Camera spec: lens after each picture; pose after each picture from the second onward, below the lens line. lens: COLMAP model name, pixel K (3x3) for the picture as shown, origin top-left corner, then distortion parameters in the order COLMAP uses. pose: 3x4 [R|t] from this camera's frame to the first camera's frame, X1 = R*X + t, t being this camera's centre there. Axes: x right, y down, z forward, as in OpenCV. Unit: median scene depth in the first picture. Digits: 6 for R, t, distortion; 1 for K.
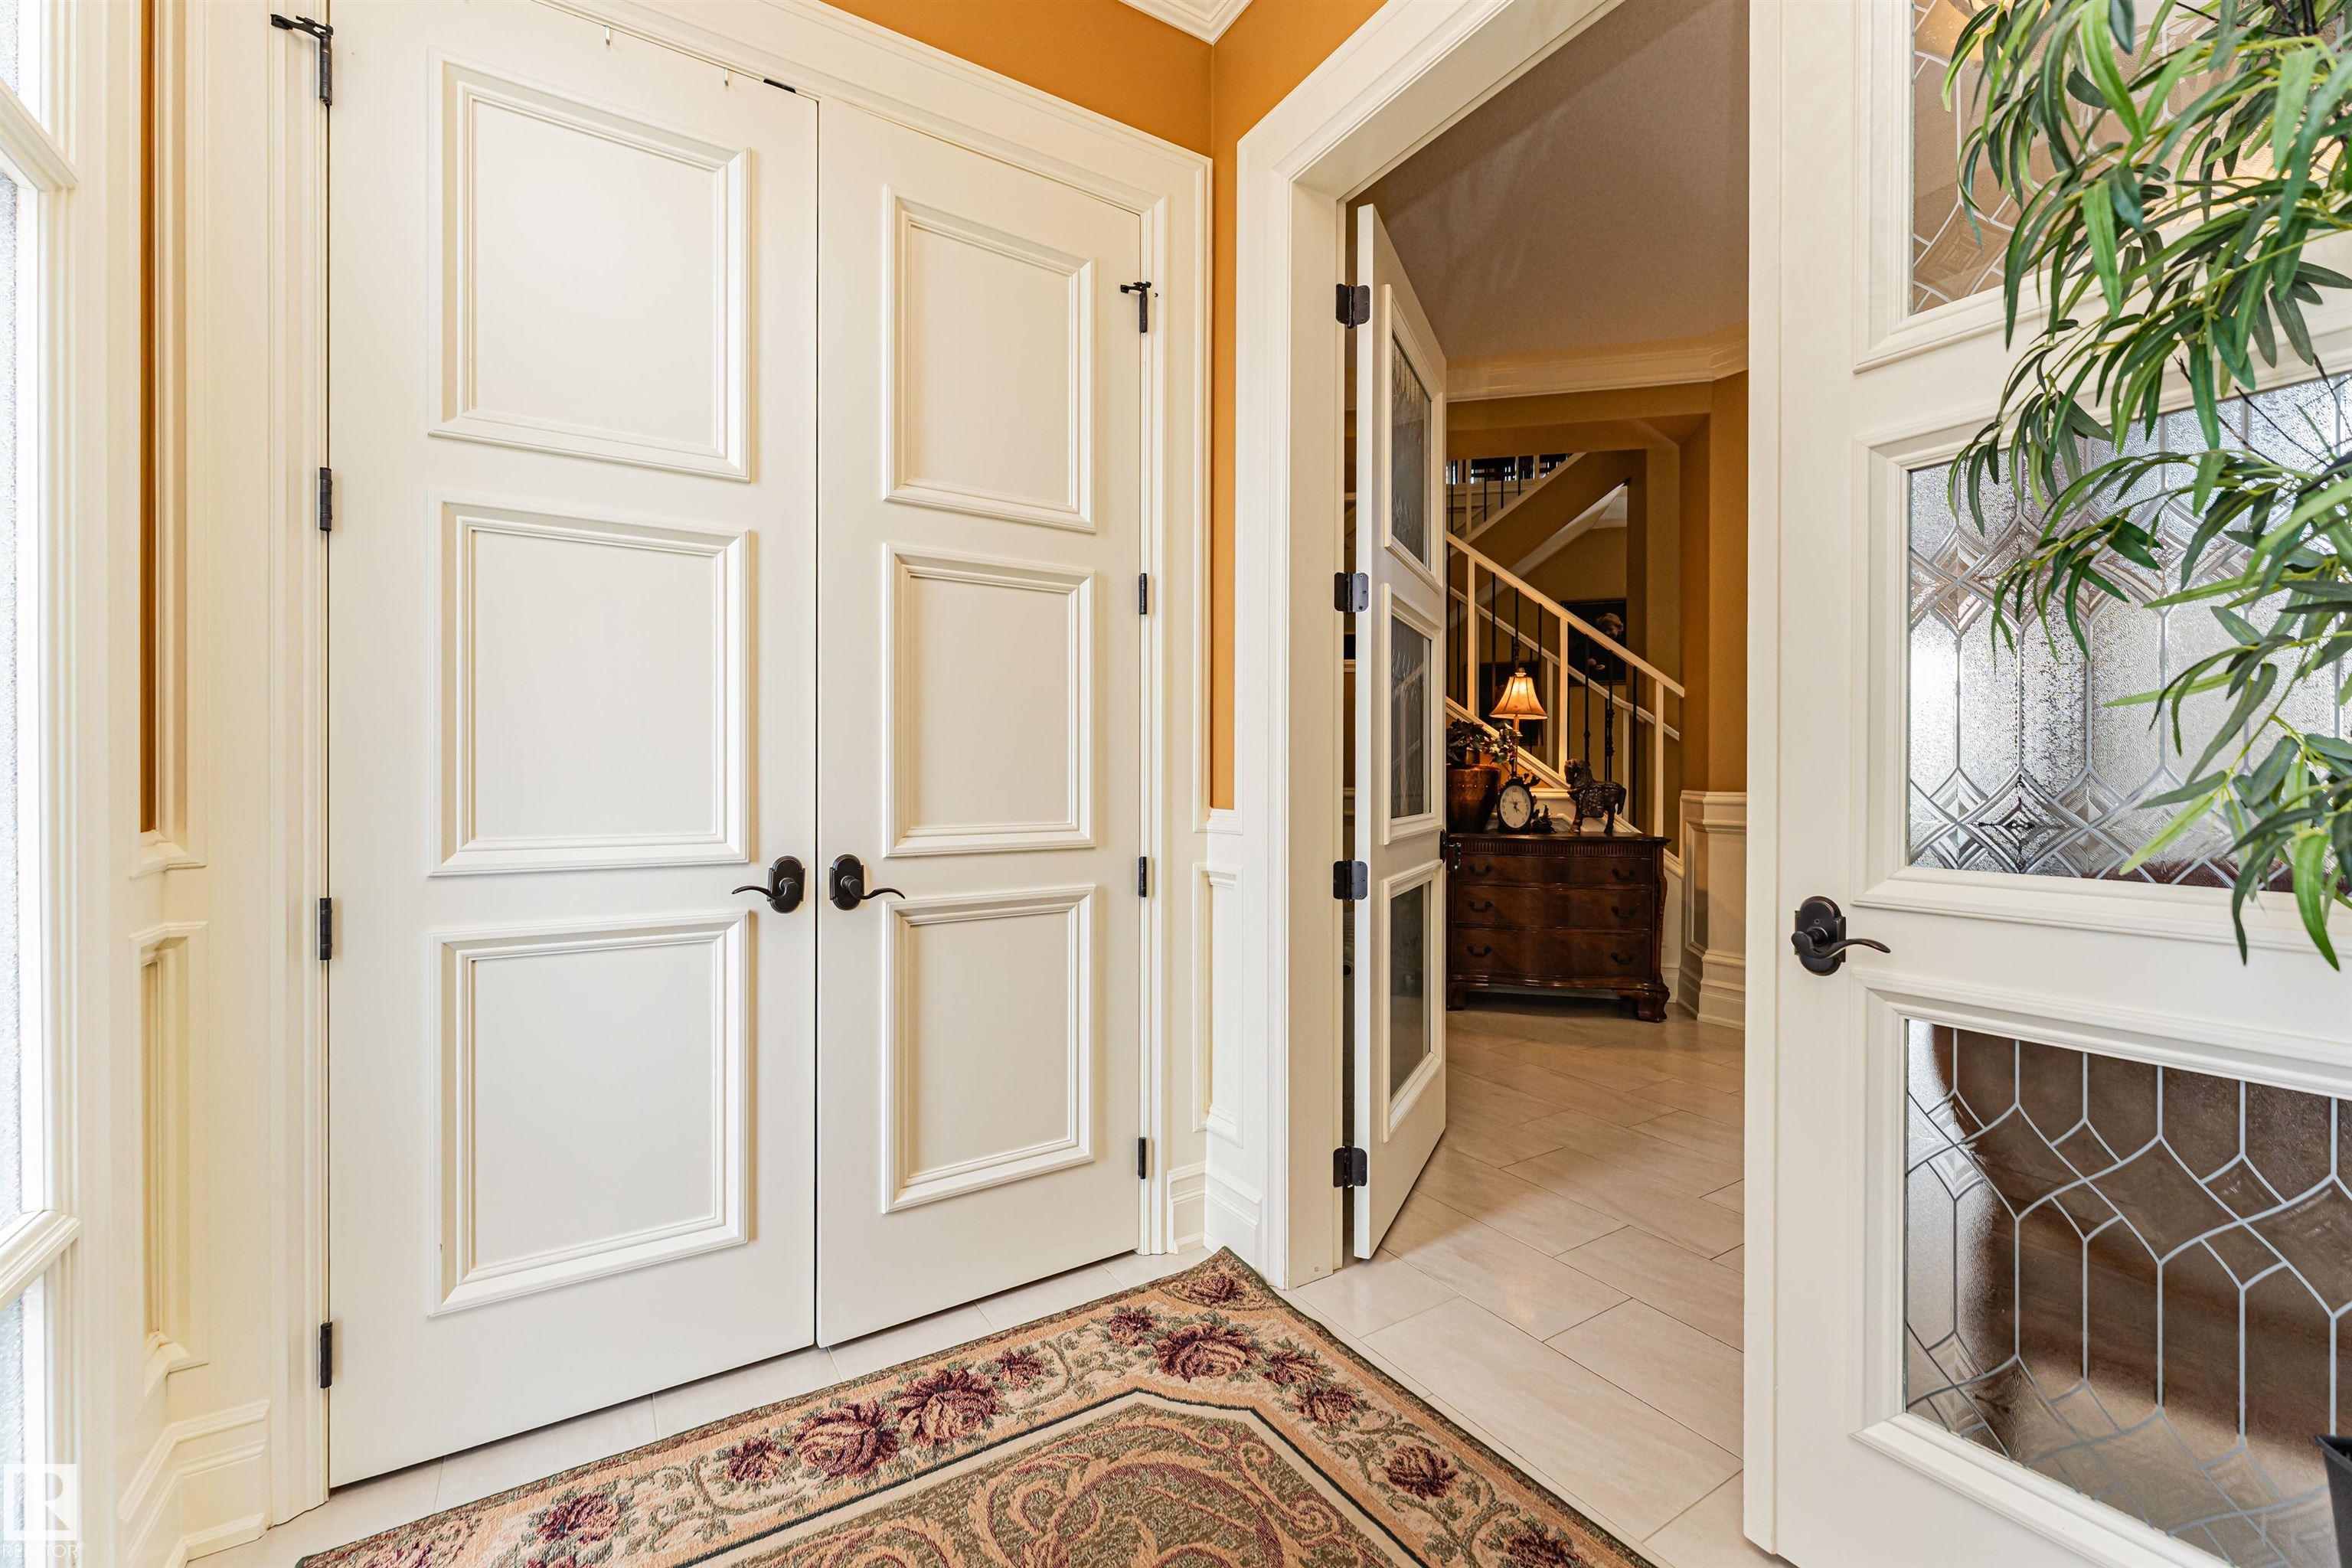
lens RADIAL K [[963.5, 0, 1176.0], [0, 963.5, 781.9], [0, 0, 1]] dist [-0.000429, 0.001182]
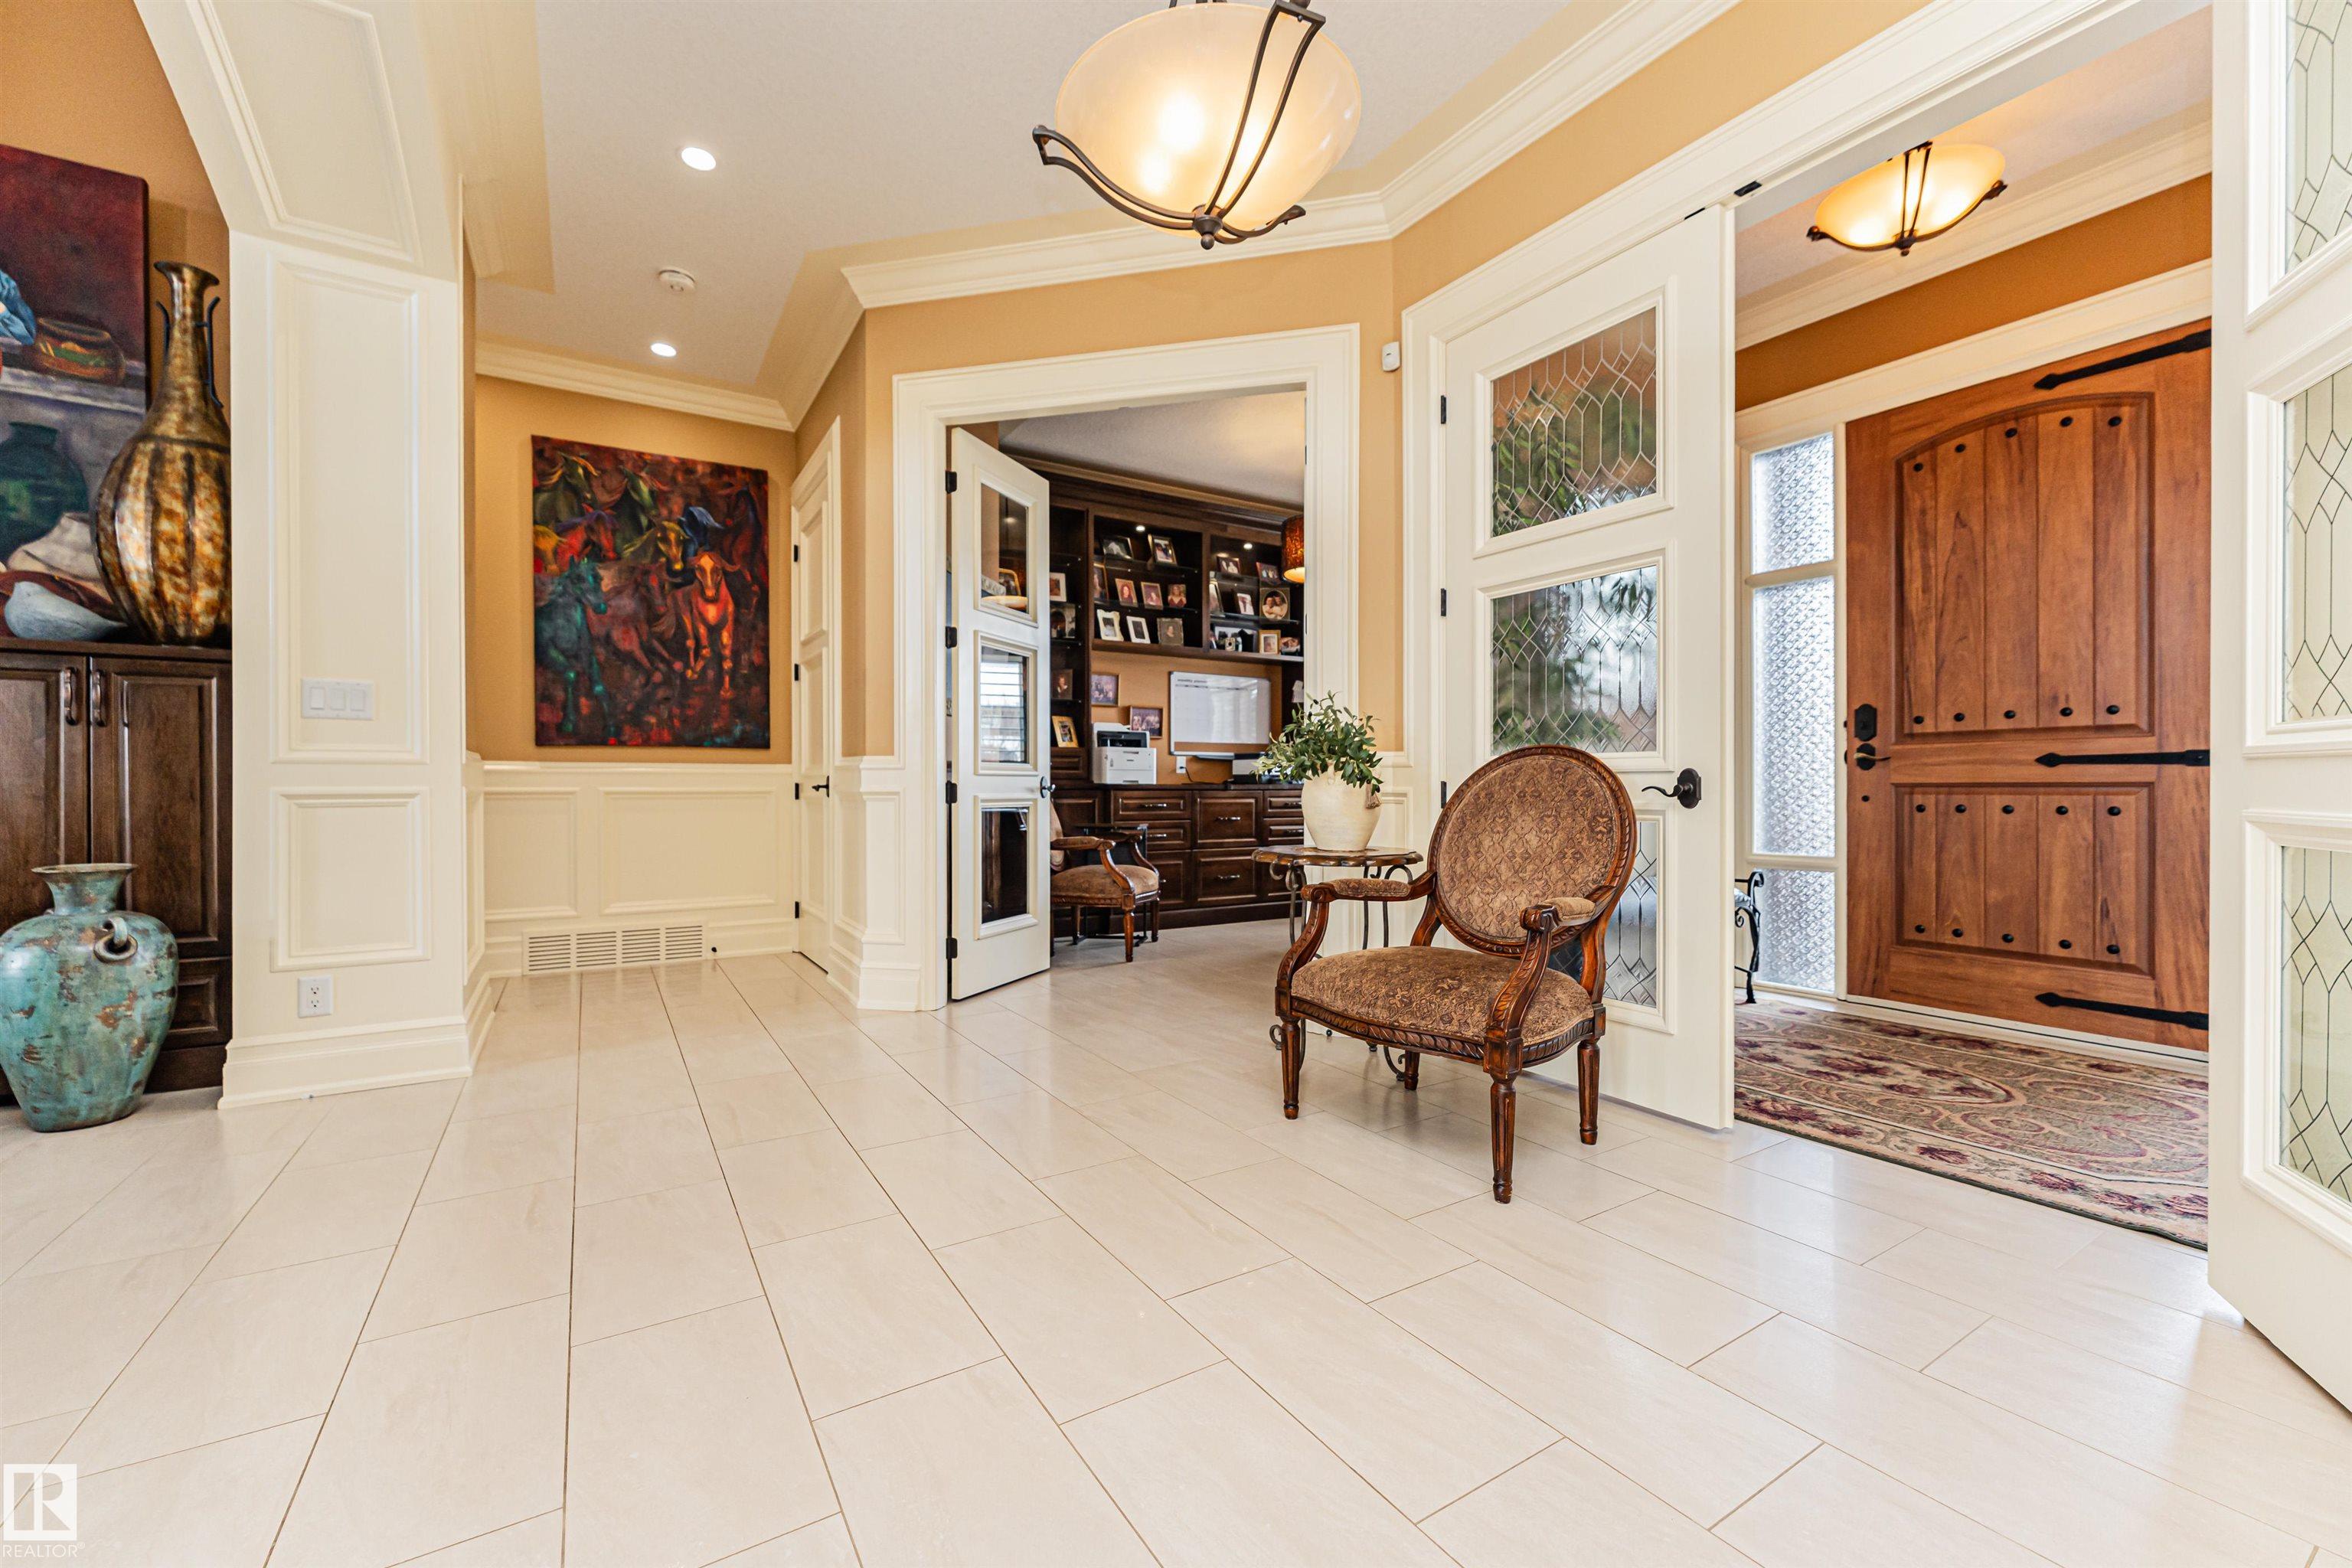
lens RADIAL K [[963.5, 0, 1151.4], [0, 963.5, 785.8], [0, 0, 1]] dist [-0.000429, 0.001182]
pose [[-0.999993, 0.001088, 0.003567, 1.489597], [0.001095, 0.999997, 0.001975, 0.112618], [-0.003565, 0.001979, -0.999992, 2.498755]]
